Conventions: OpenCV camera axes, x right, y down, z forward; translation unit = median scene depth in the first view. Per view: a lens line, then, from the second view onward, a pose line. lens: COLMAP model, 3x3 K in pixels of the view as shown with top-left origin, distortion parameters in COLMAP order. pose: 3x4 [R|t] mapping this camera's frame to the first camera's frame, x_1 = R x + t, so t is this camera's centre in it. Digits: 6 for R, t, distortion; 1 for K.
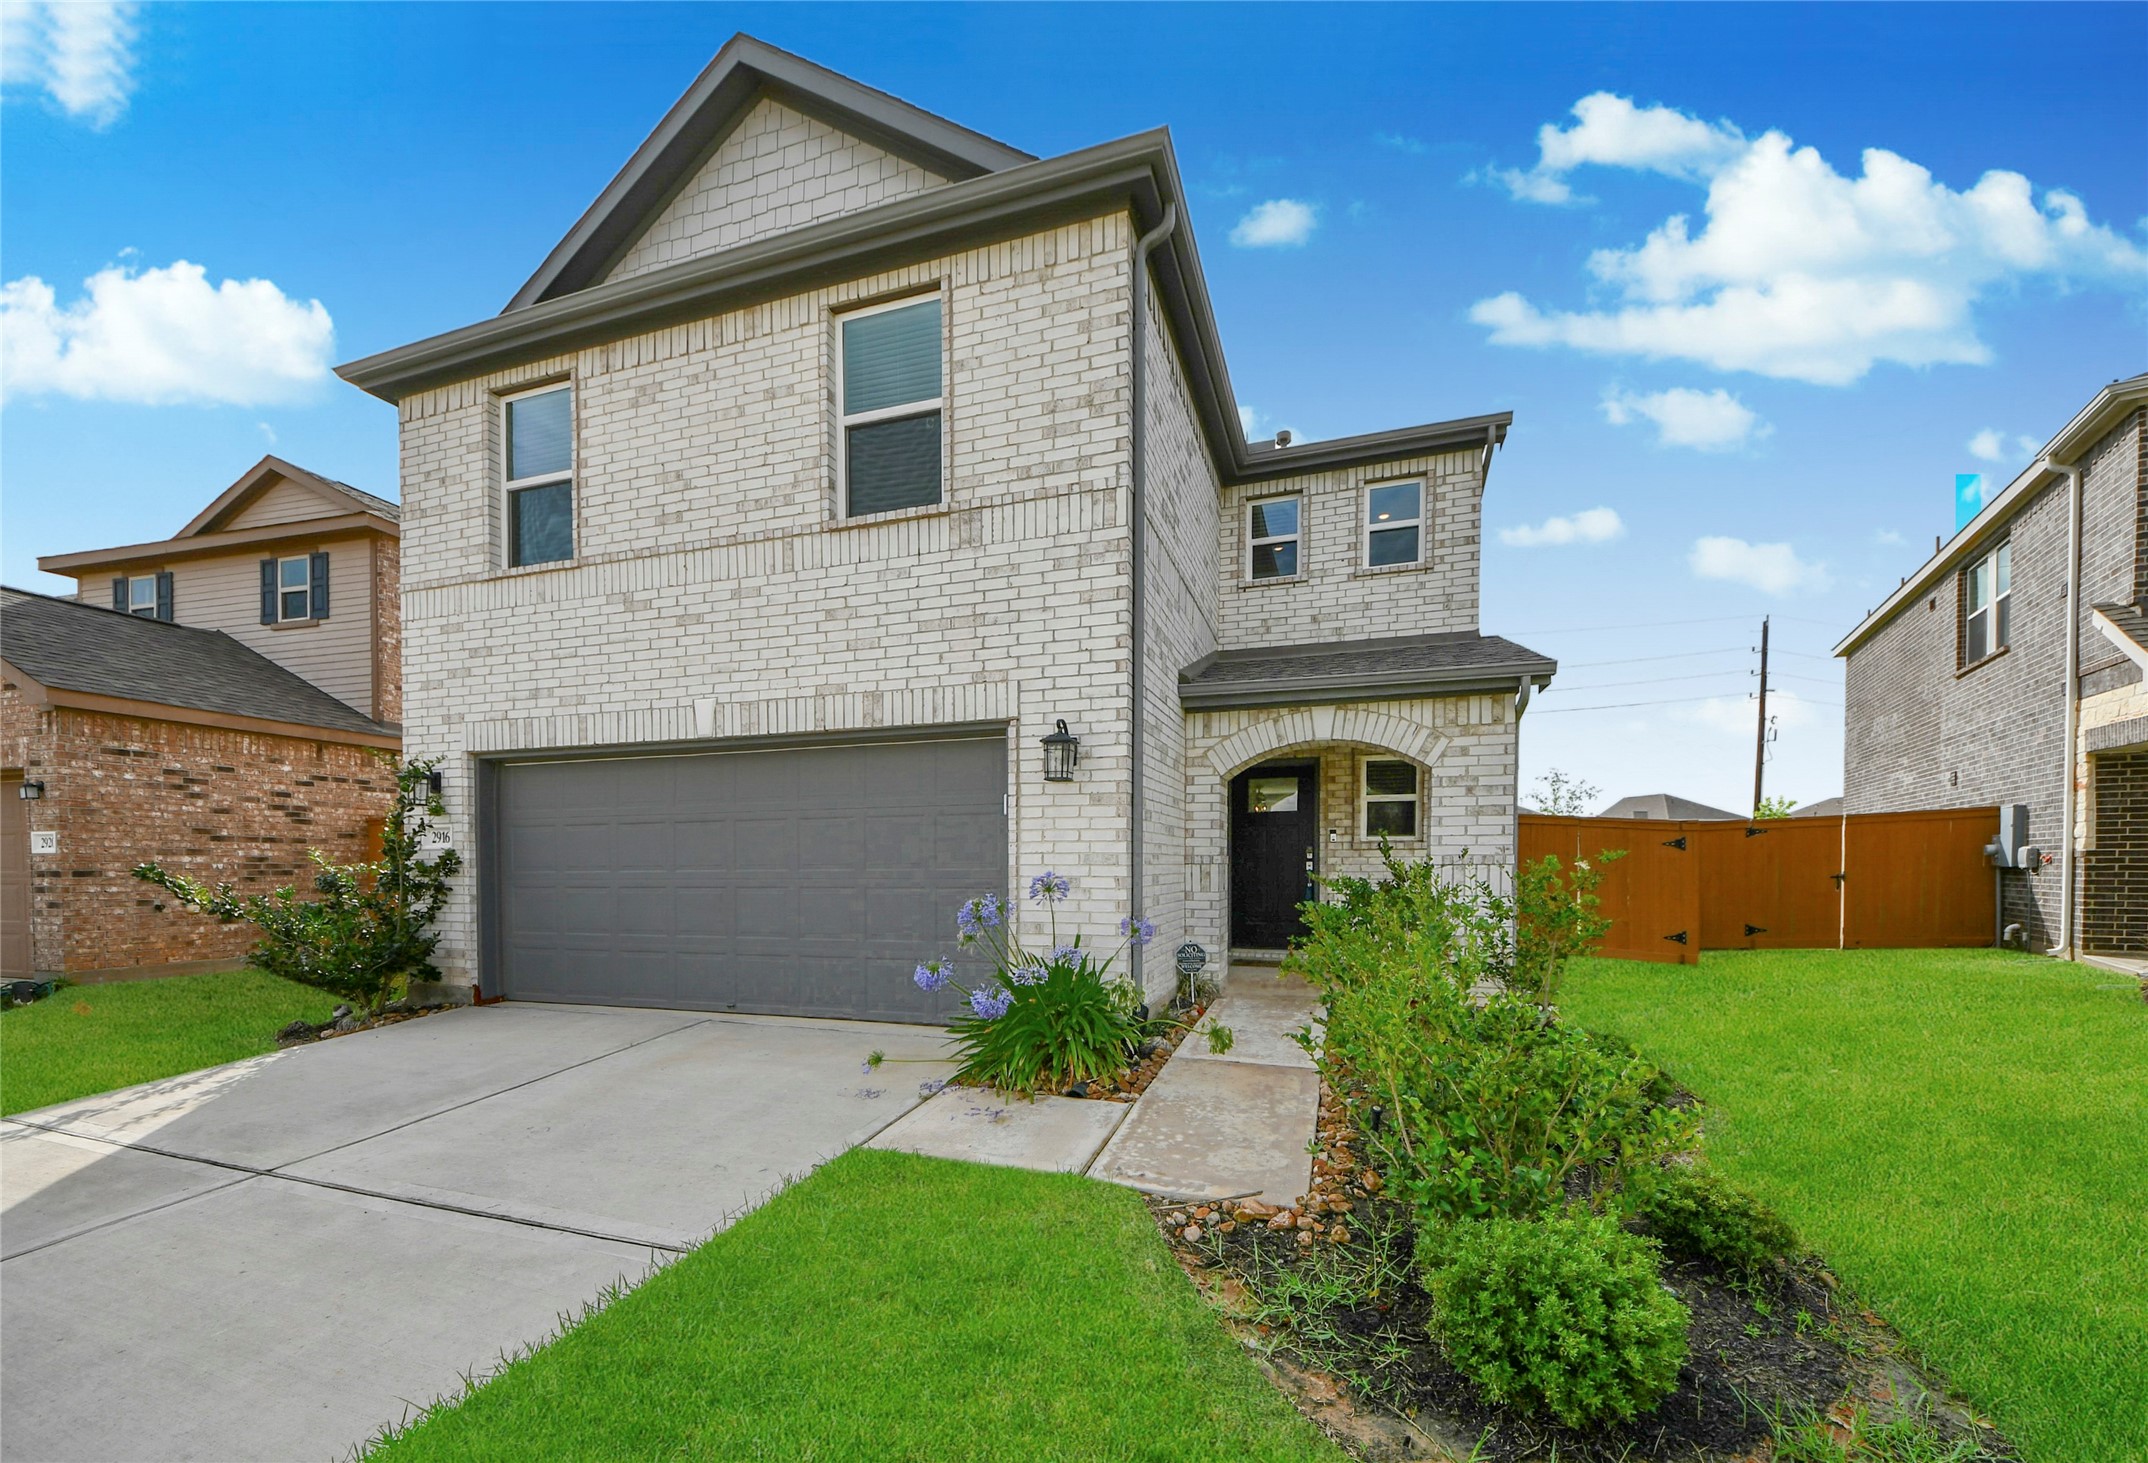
lens RADIAL K [[879.6, 0, 1064.4], [0, 879.6, 884.6], [0, 0, 1]] dist [0.017853, -0.013340]
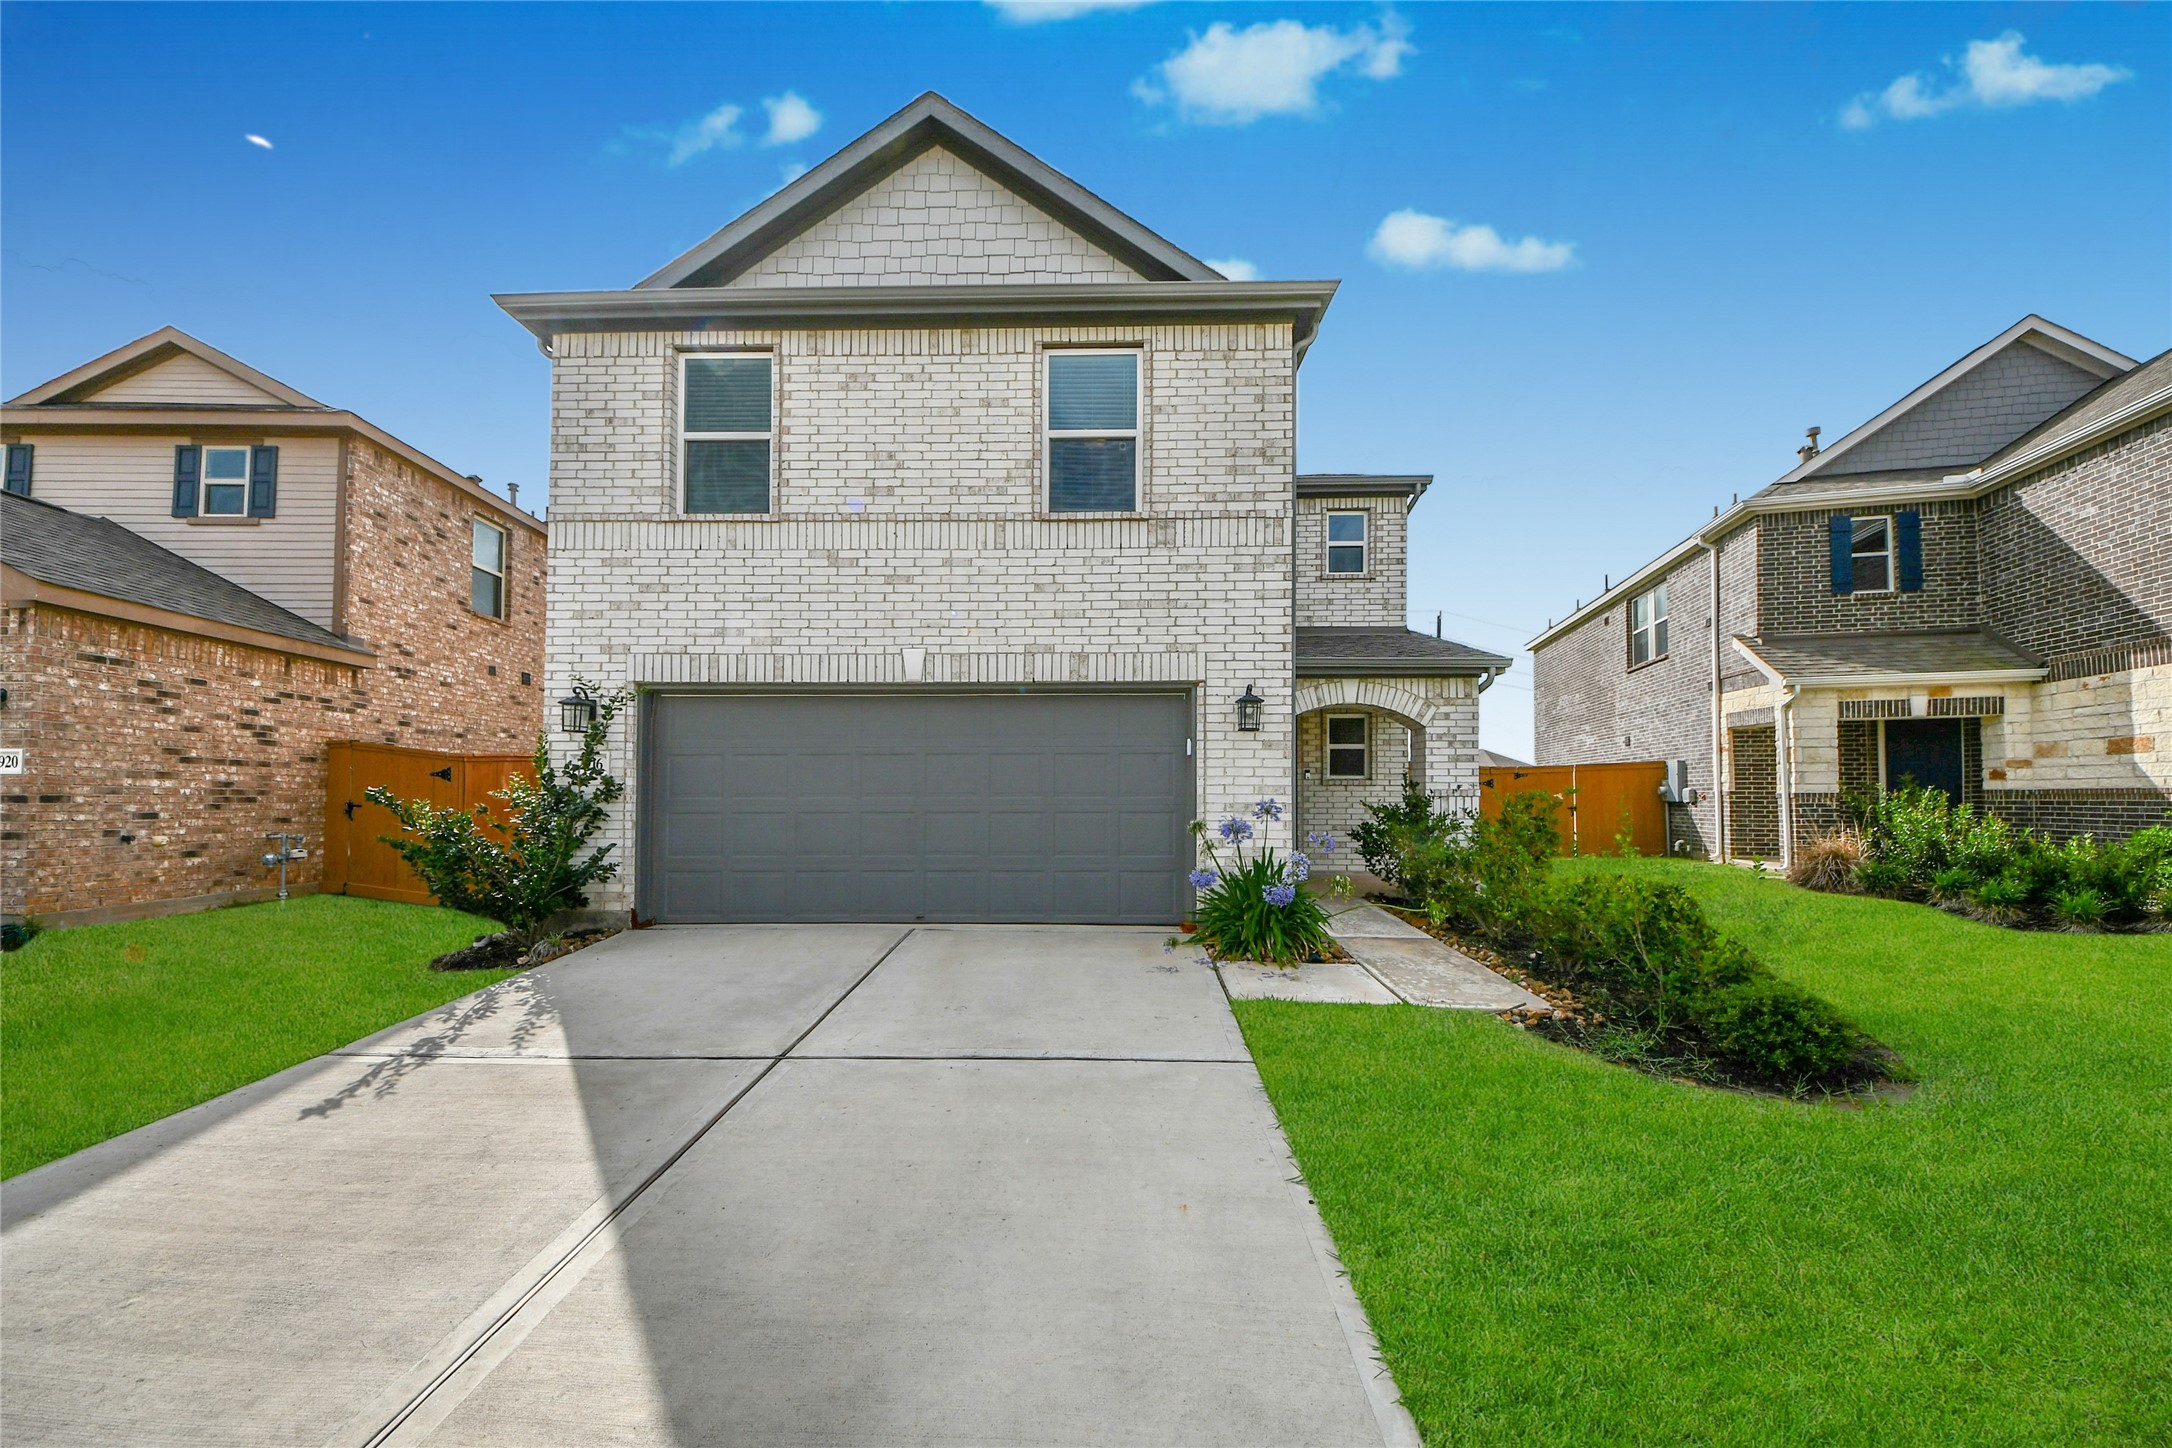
lens RADIAL K [[837.4, 0, 1097.3], [0, 837.4, 775.2], [0, 0, 1]] dist [0.019038, -0.011331]
pose [[0.951868, 0.013642, 0.306205, -0.478695], [0.002218, 0.998676, -0.051387, 0.010798], [-0.306501, 0.049593, 0.950578, -0.099406]]
